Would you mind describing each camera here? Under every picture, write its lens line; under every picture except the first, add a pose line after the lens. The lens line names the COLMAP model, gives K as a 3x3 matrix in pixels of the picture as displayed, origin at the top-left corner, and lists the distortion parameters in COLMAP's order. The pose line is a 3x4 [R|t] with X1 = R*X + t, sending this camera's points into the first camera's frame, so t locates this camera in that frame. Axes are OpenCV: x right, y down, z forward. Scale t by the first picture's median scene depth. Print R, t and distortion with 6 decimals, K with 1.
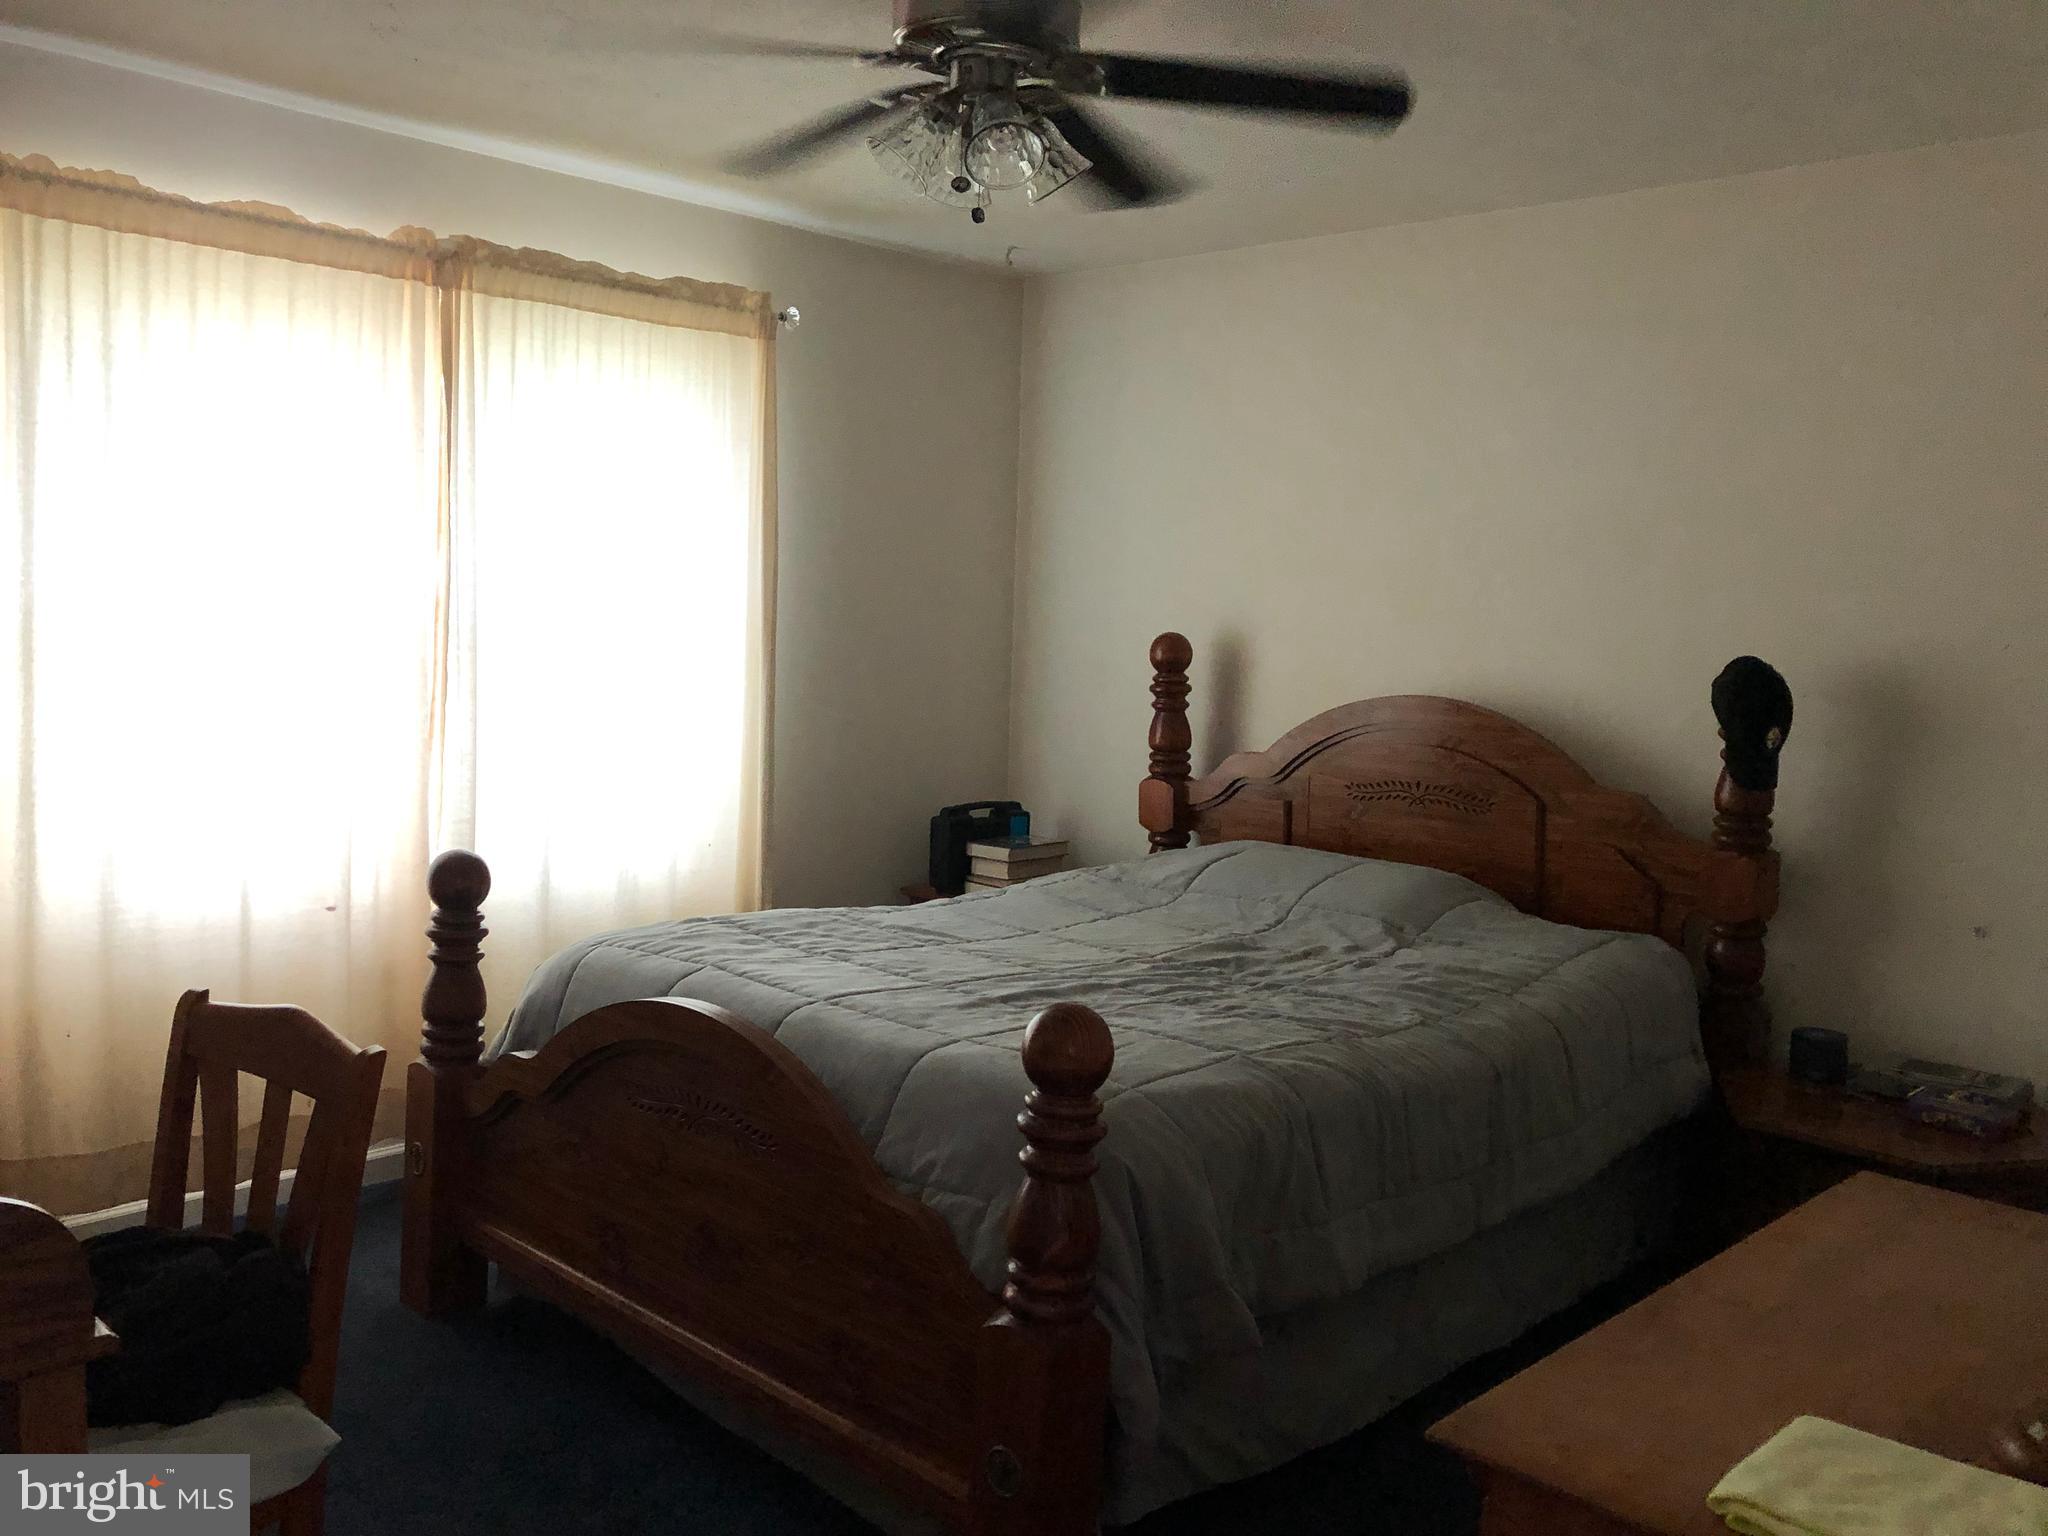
lens RADIAL K [[1694.1, 0, 1024.0], [0, 1694.1, 768.0], [0, 0, 1]] dist [0.030634, -0.044676]
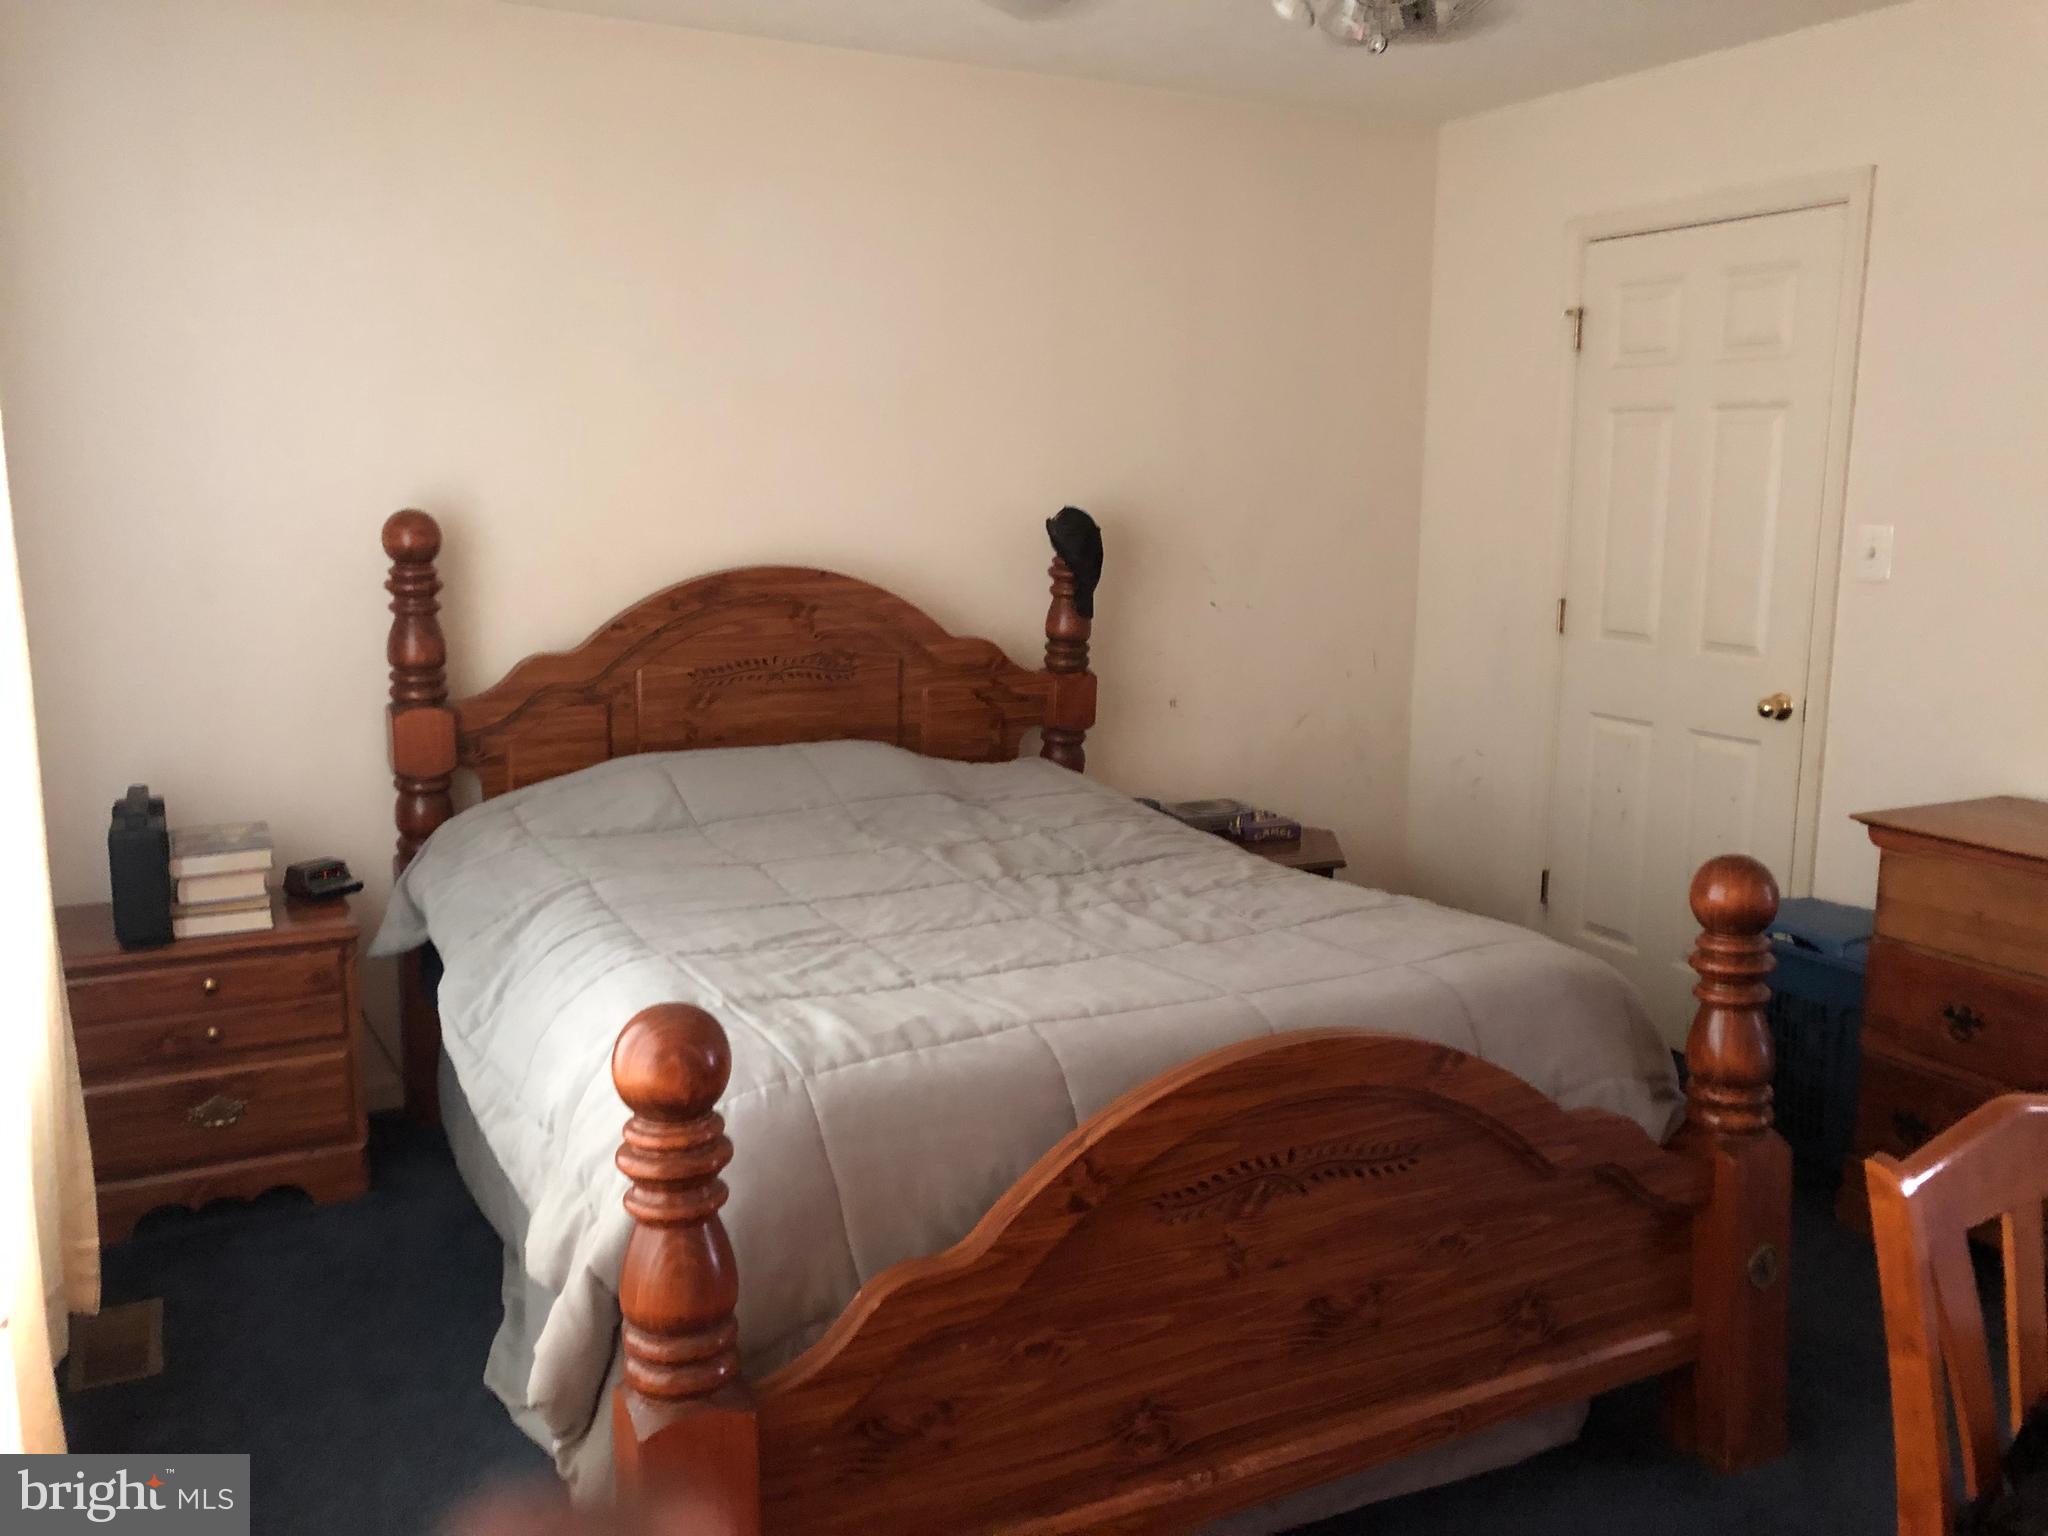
lens RADIAL K [[1694.1, 0, 1024.0], [0, 1694.1, 768.0], [0, 0, 1]] dist [0.030634, -0.044676]
pose [[0.304469, -0.191302, 0.933114, -0.661691], [0.085850, 0.981149, 0.173137, -0.089047], [-0.948645, 0.027392, 0.315153, 0.623793]]
